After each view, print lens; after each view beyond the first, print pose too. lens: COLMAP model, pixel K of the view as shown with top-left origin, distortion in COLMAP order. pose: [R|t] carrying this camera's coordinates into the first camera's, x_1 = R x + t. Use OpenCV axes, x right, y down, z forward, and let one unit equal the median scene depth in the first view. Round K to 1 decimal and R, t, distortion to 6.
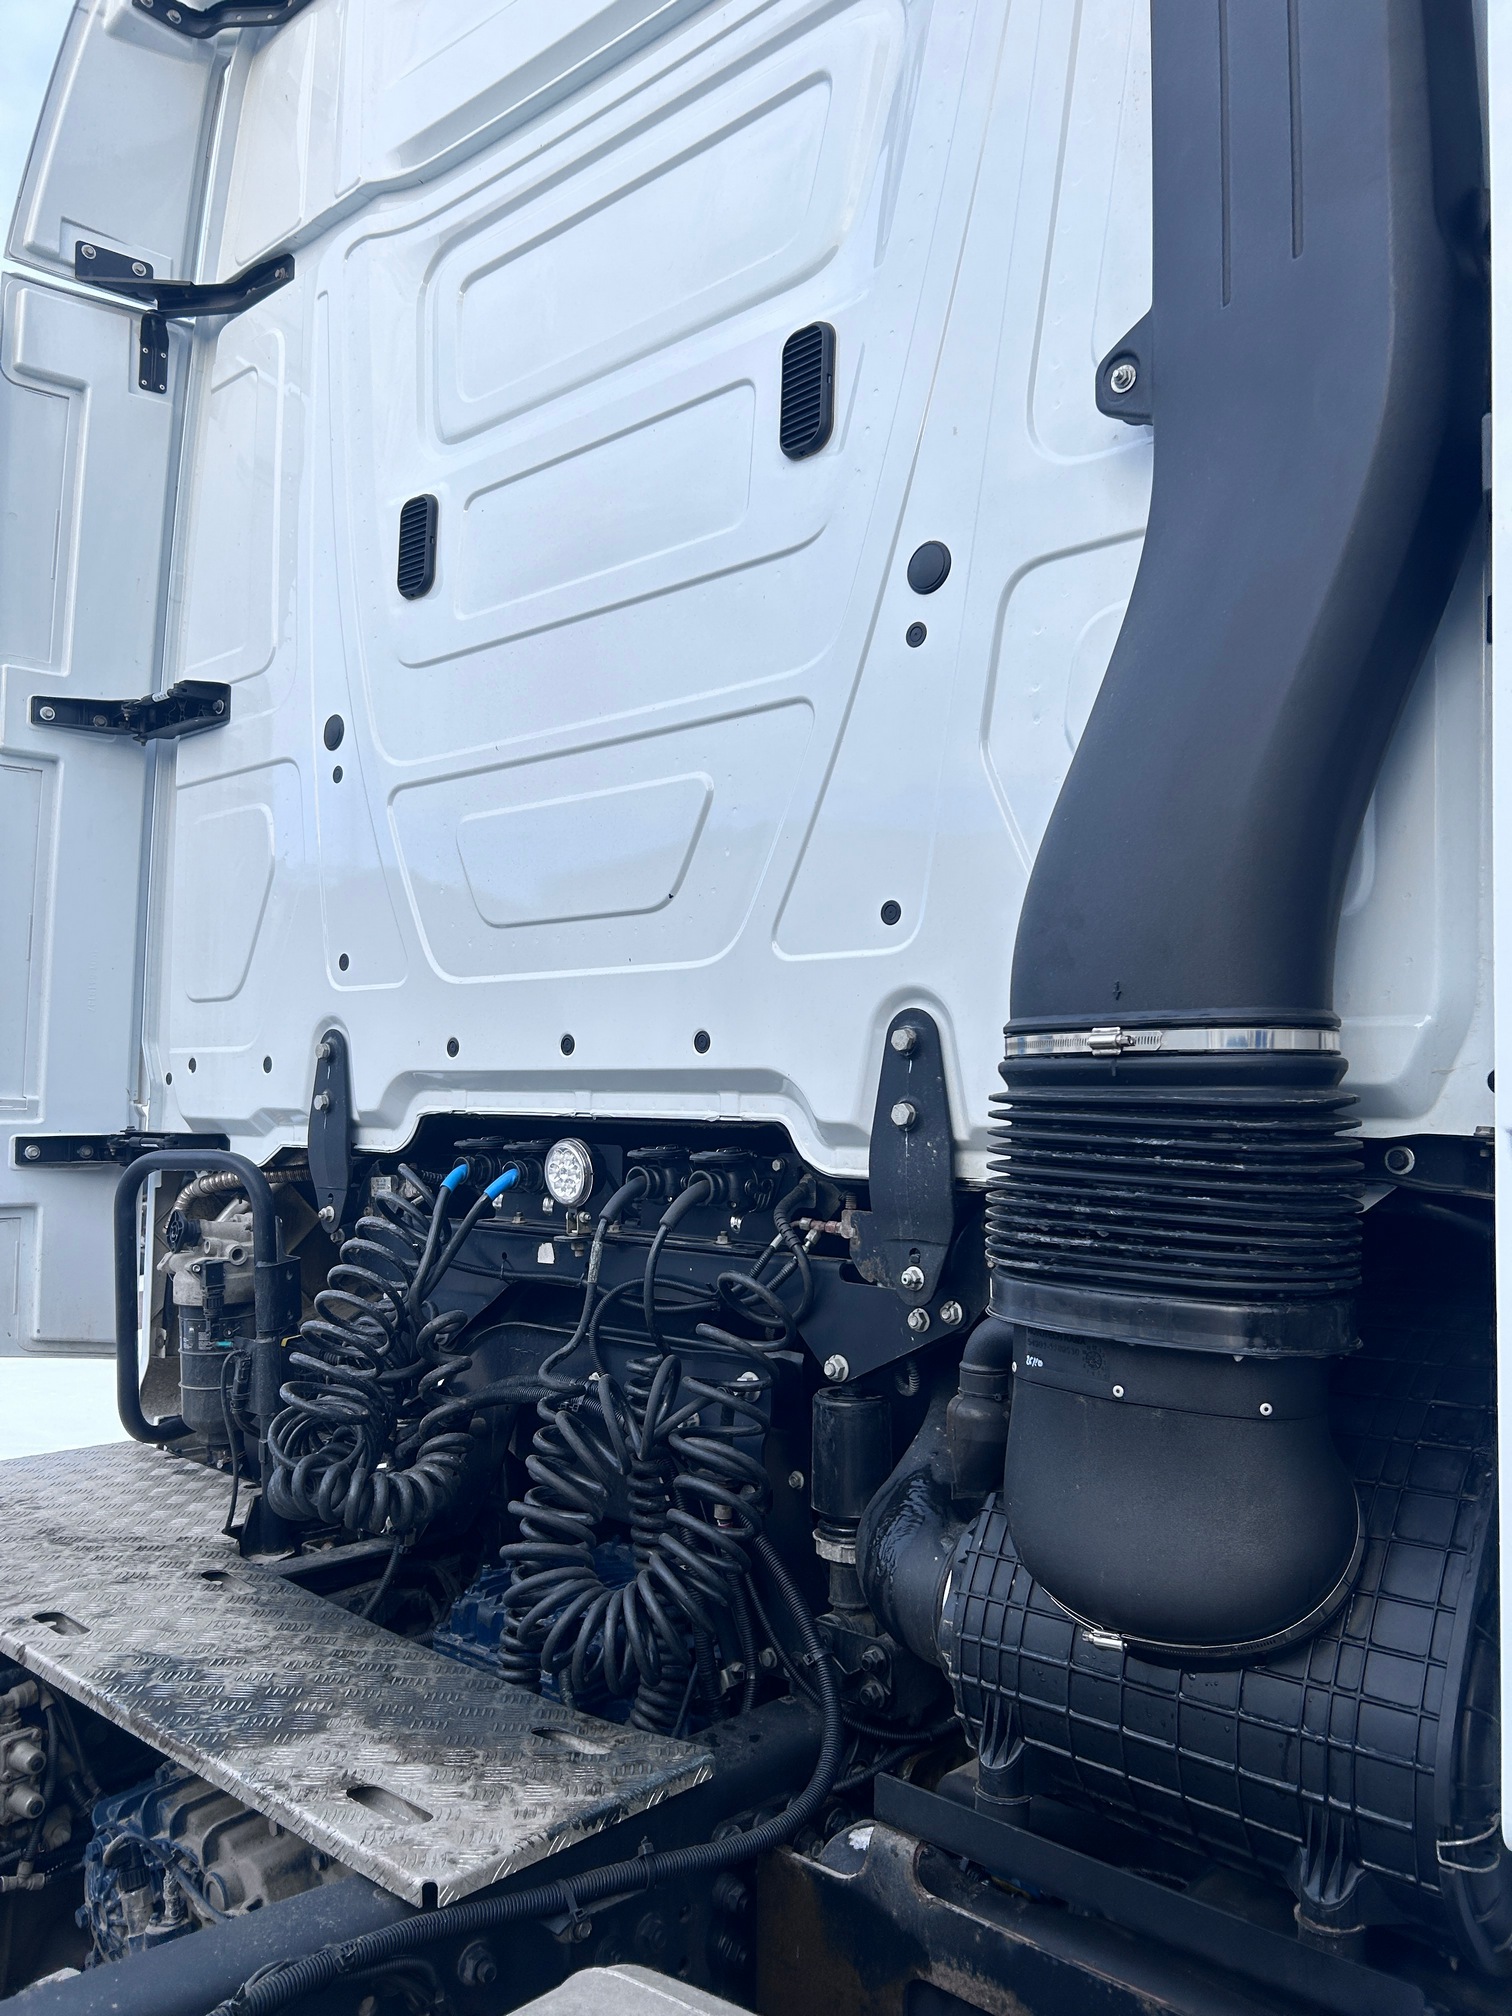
lens RADIAL K [[1514.0, 0, 742.7], [0, 1514.0, 1027.0], [0, 0, 1]] dist [0.058348, -0.064541]
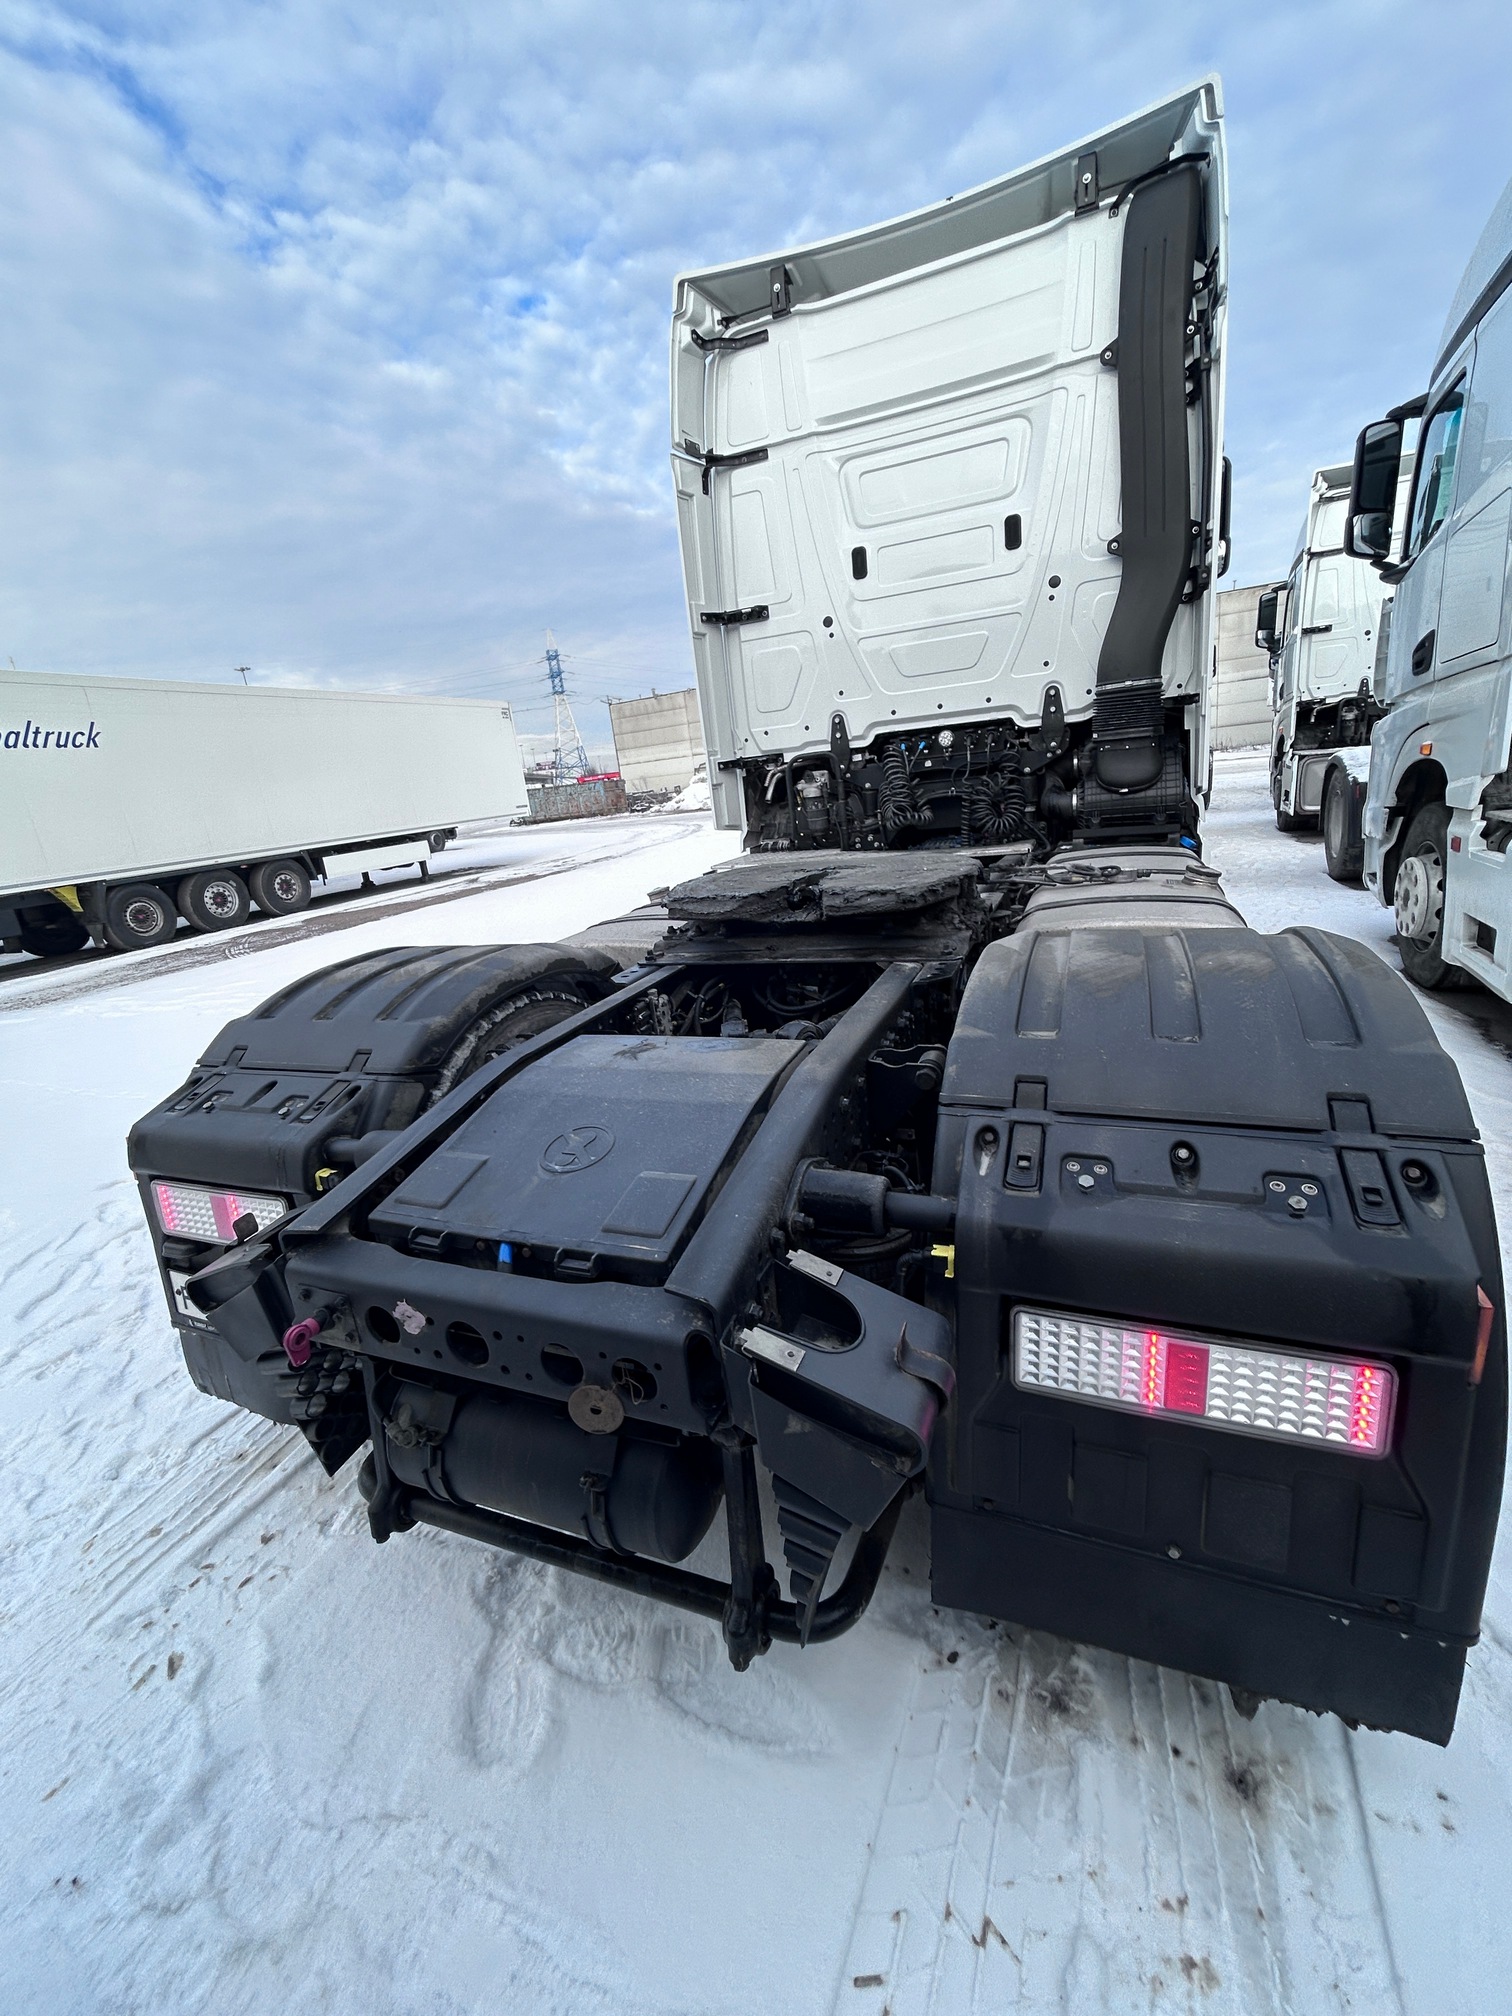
lens RADIAL K [[813.6, 0, 773.4], [0, 813.6, 994.0], [0, 0, 1]] dist [-0.000209, 0.000022]
pose [[0.930211, -0.200522, 0.307406, -1.514520], [0.100172, 0.944469, 0.312961, 0.013116], [-0.353091, -0.260327, 0.898642, -1.100453]]
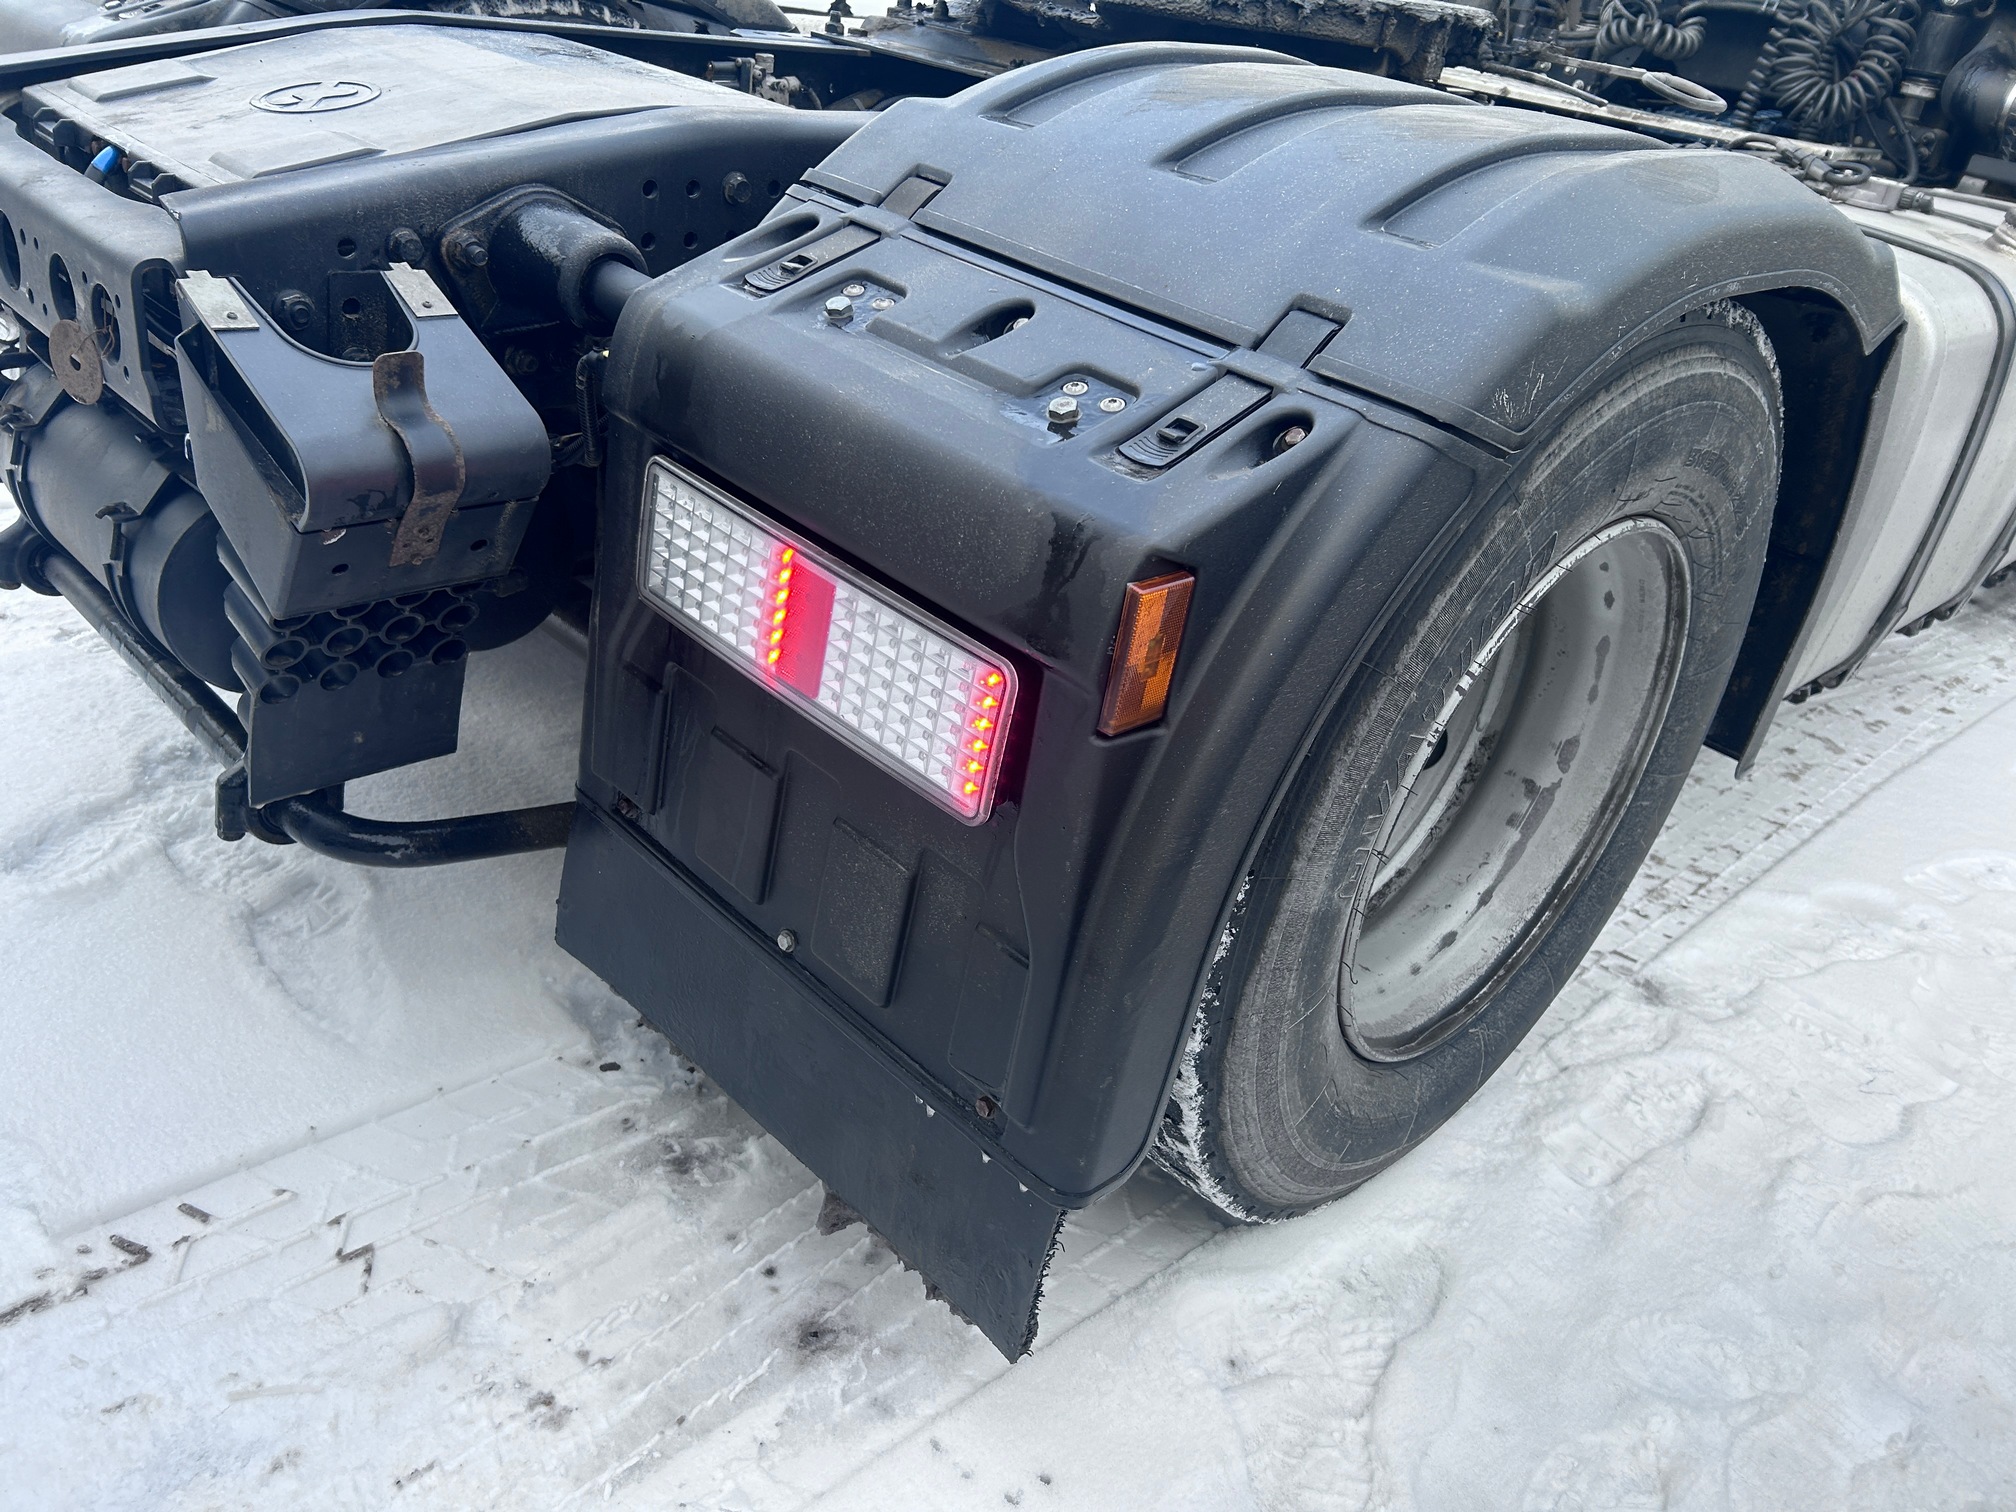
lens RADIAL K [[1514.0, 0, 994.1], [0, 1514.0, 765.7], [0, 0, 1]] dist [0.058348, -0.064541]
pose [[0.989629, 0.142621, 0.017111, -1.029956], [-0.130156, 0.839926, 0.526861, 0.182516], [0.060769, -0.523625, 0.849779, -1.336245]]
